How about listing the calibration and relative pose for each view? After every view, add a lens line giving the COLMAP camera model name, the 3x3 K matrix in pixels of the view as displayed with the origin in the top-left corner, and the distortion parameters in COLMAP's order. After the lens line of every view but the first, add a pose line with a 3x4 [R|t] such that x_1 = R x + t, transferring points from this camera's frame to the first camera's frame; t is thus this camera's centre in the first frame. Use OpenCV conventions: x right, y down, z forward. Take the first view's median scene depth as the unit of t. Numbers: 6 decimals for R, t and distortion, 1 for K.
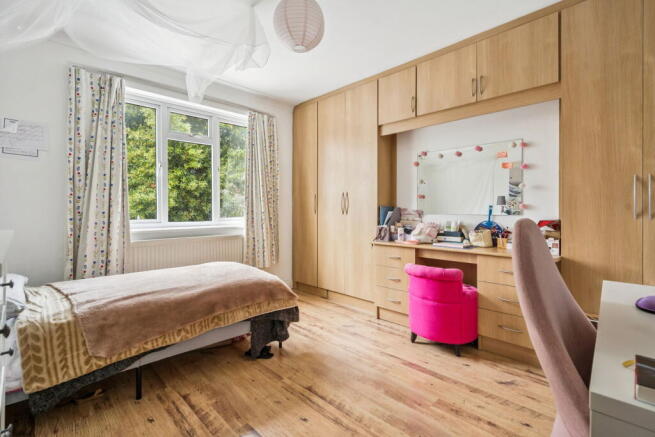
lens RADIAL K [[301.5, 0, 329.1], [0, 301.5, 213.2], [0, 0, 1]] dist [0.001803, 0.000127]
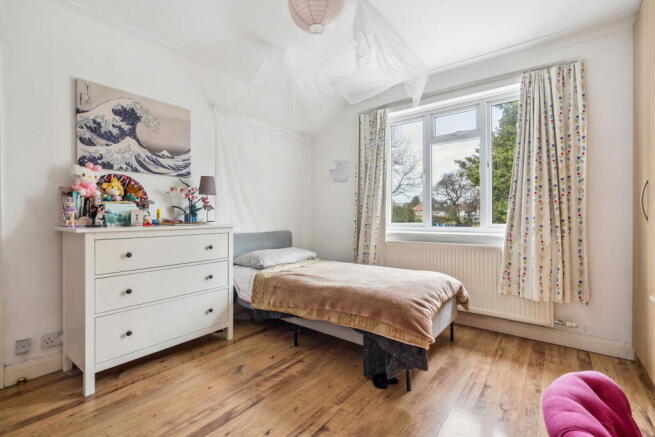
lens RADIAL K [[301.5, 0, 328.8], [0, 301.5, 216.9], [0, 0, 1]] dist [0.001803, 0.000127]
pose [[0.130351, 0.005414, -0.991453, 0.667501], [-0.006904, 0.999966, 0.004553, -0.006734], [0.991444, 0.006252, 0.130384, 0.793686]]
